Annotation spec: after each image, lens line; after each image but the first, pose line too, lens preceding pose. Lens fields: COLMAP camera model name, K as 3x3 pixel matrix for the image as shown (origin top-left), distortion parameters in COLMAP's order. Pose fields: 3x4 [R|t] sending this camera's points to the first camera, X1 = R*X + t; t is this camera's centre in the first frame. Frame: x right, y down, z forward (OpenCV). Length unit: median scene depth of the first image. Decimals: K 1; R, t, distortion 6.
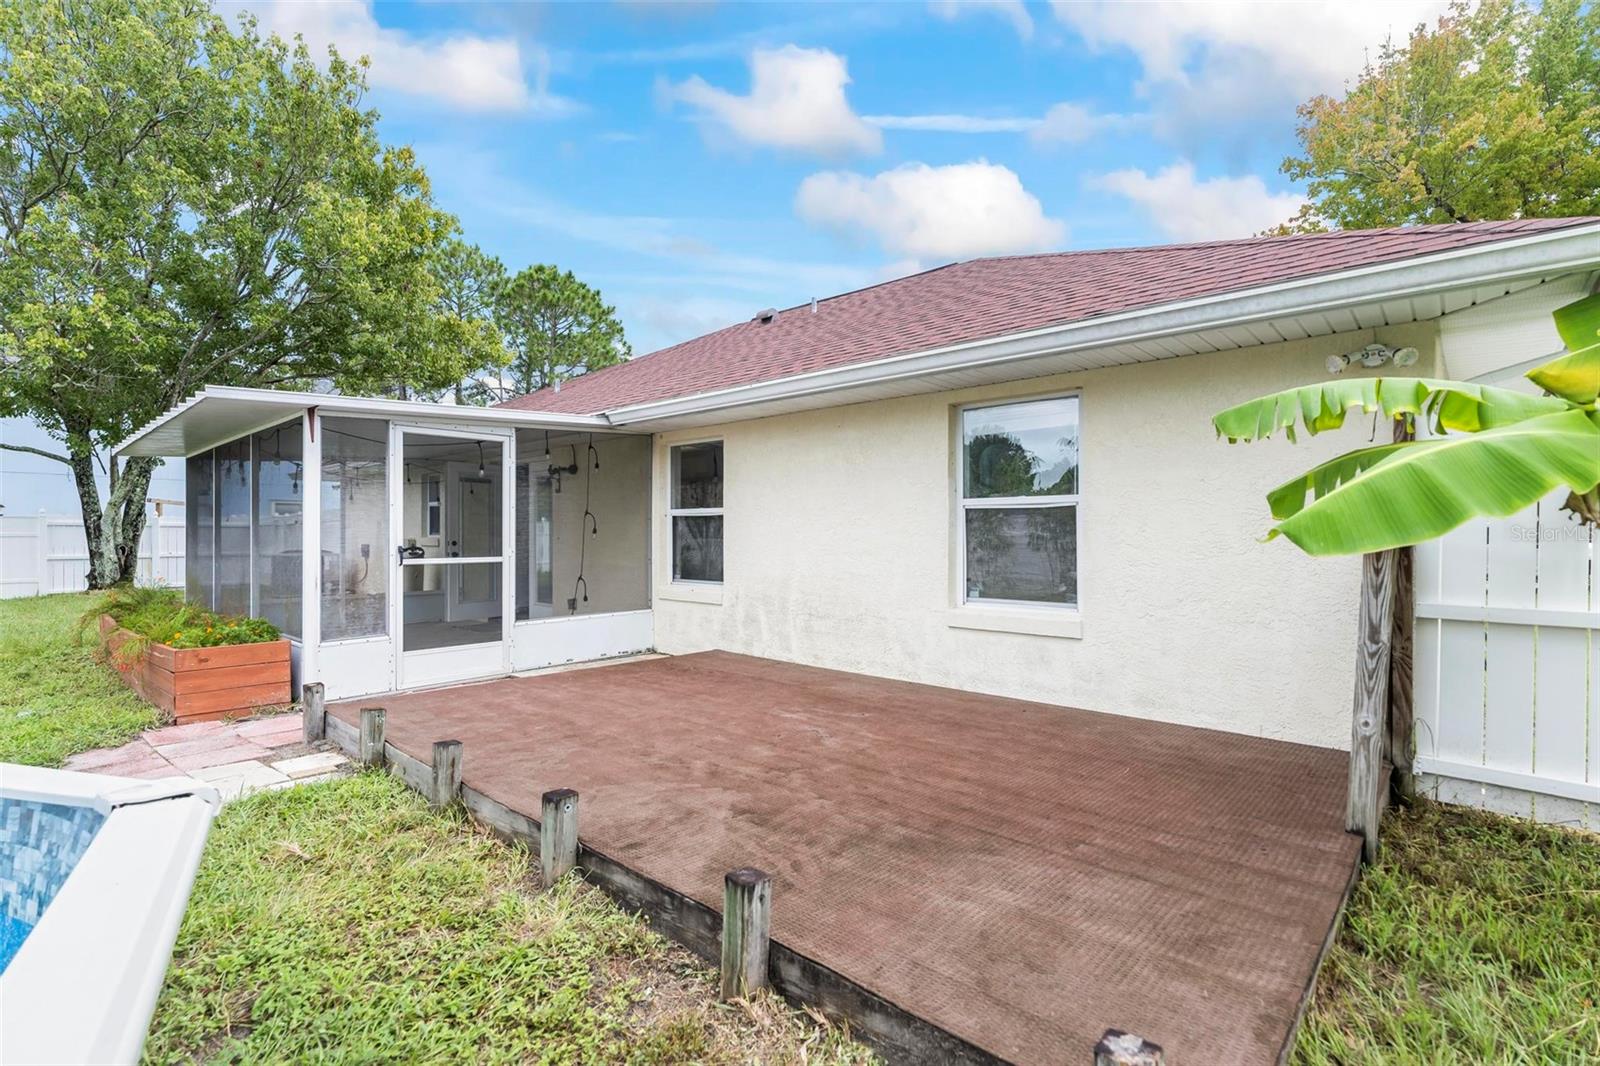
lens RADIAL K [[734.9, 0, 798.4], [0, 734.9, 539.3], [0, 0, 1]] dist [0.003226, -0.000834]
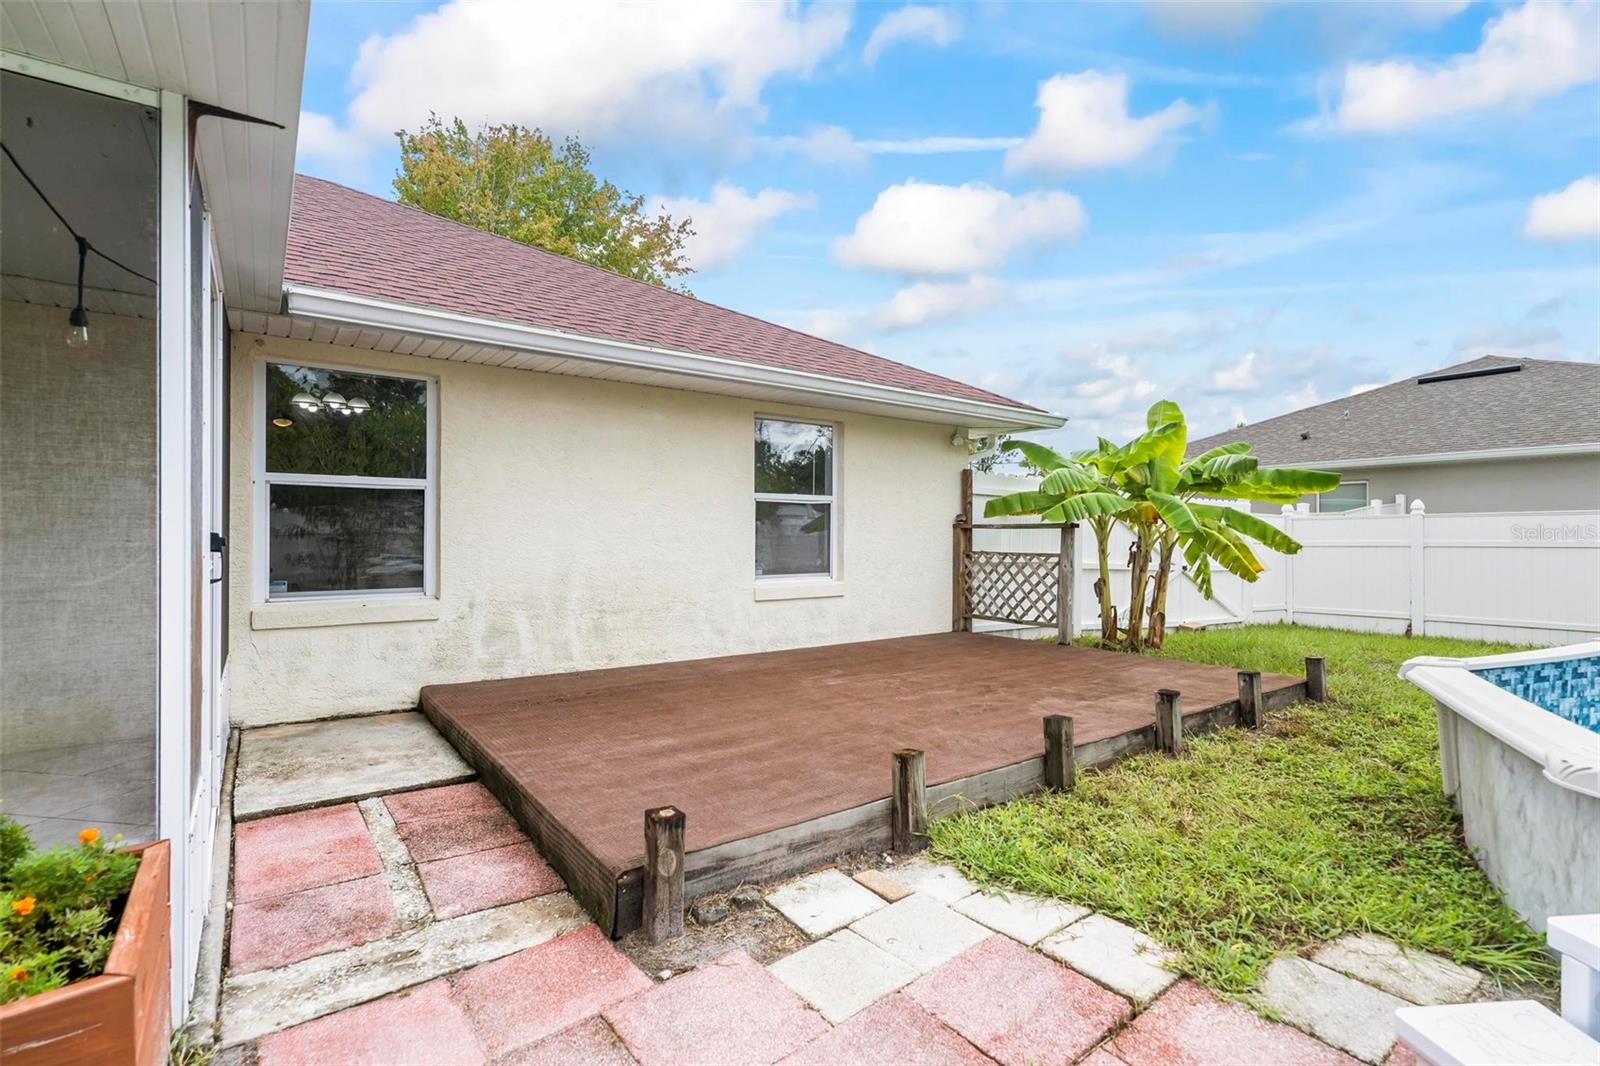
lens RADIAL K [[734.9, 0, 803.3], [0, 734.9, 534.3], [0, 0, 1]] dist [0.003226, -0.000834]
pose [[0.214456, -0.009022, 0.976692, -0.842305], [-0.006813, 0.999919, 0.010732, -0.001253], [-0.976710, -0.008956, 0.214377, 0.610557]]
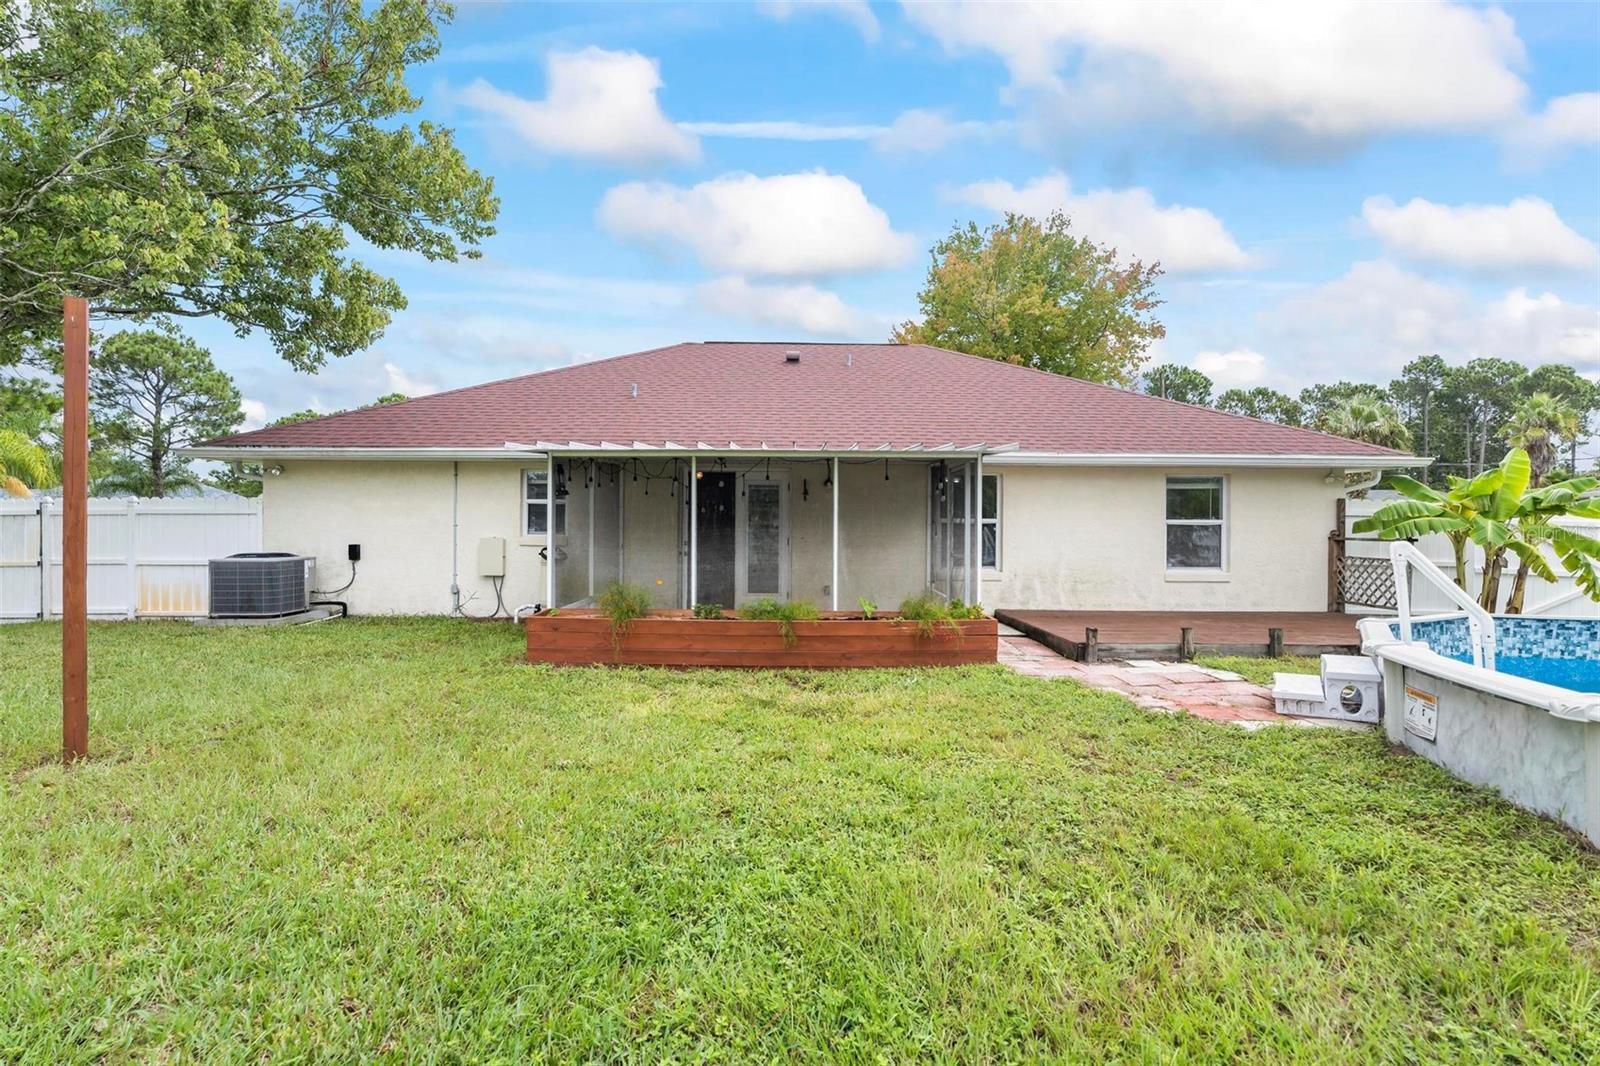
lens RADIAL K [[734.9, 0, 805.9], [0, 734.9, 529.7], [0, 0, 1]] dist [0.003226, -0.000834]
pose [[0.745798, -0.008390, 0.666120, -1.754048], [-0.001582, 0.999896, 0.014365, -0.050708], [-0.666171, -0.011767, 0.745707, 0.117775]]
